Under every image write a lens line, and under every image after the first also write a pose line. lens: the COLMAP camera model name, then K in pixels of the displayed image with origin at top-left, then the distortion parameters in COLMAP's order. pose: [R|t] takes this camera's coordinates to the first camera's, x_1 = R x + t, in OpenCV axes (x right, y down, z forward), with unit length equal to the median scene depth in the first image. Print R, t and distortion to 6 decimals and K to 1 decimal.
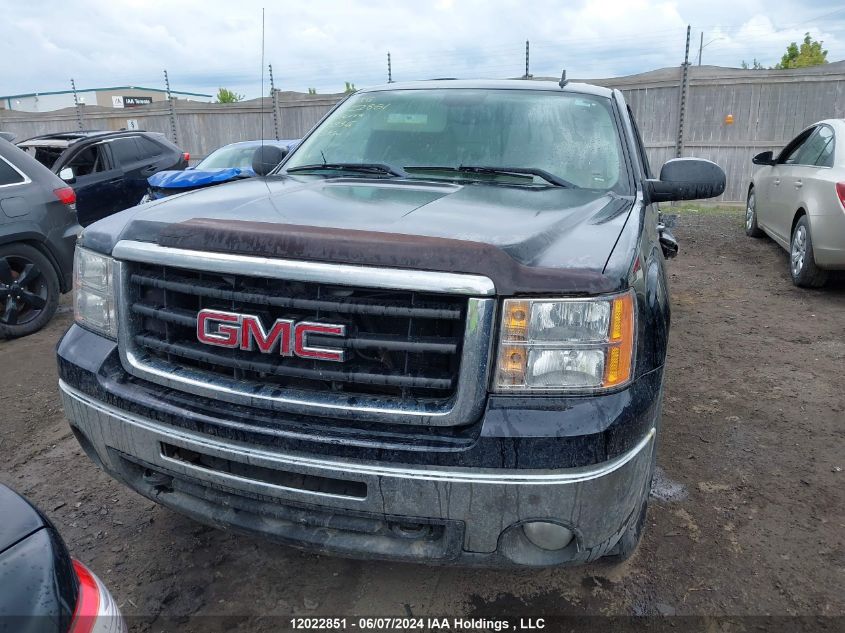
lens RADIAL K [[690.0, 0, 422.5], [0, 690.0, 316.5], [0, 0, 1]] dist [0.001823, 0.005543]
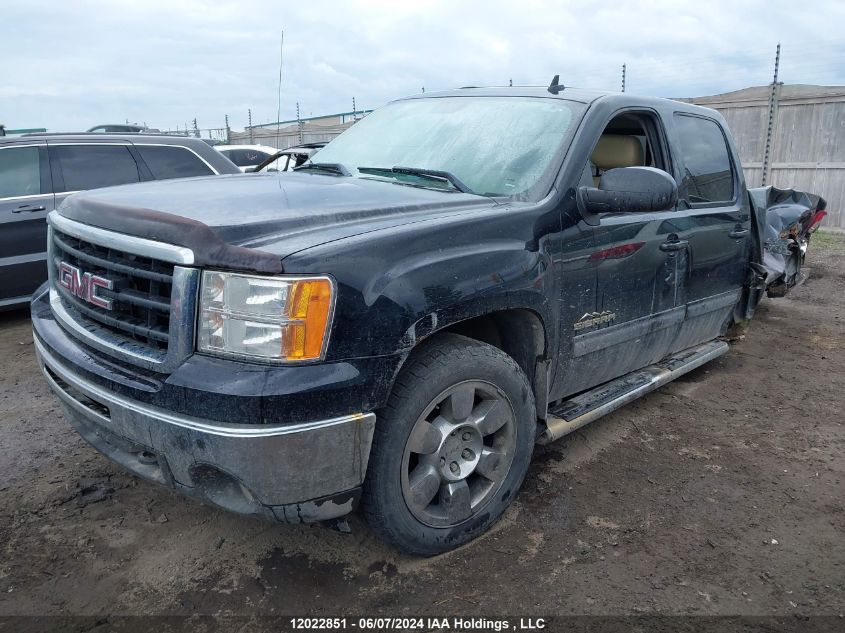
lens RADIAL K [[694.9, 0, 422.5], [0, 694.9, 316.5], [0, 0, 1]] dist [-0.000706, 0.044810]
pose [[0.901983, 0.115708, -0.415978, 0.910340], [-0.125276, 0.992112, 0.004323, 0.001339], [0.413197, 0.048213, 0.909364, 0.080770]]
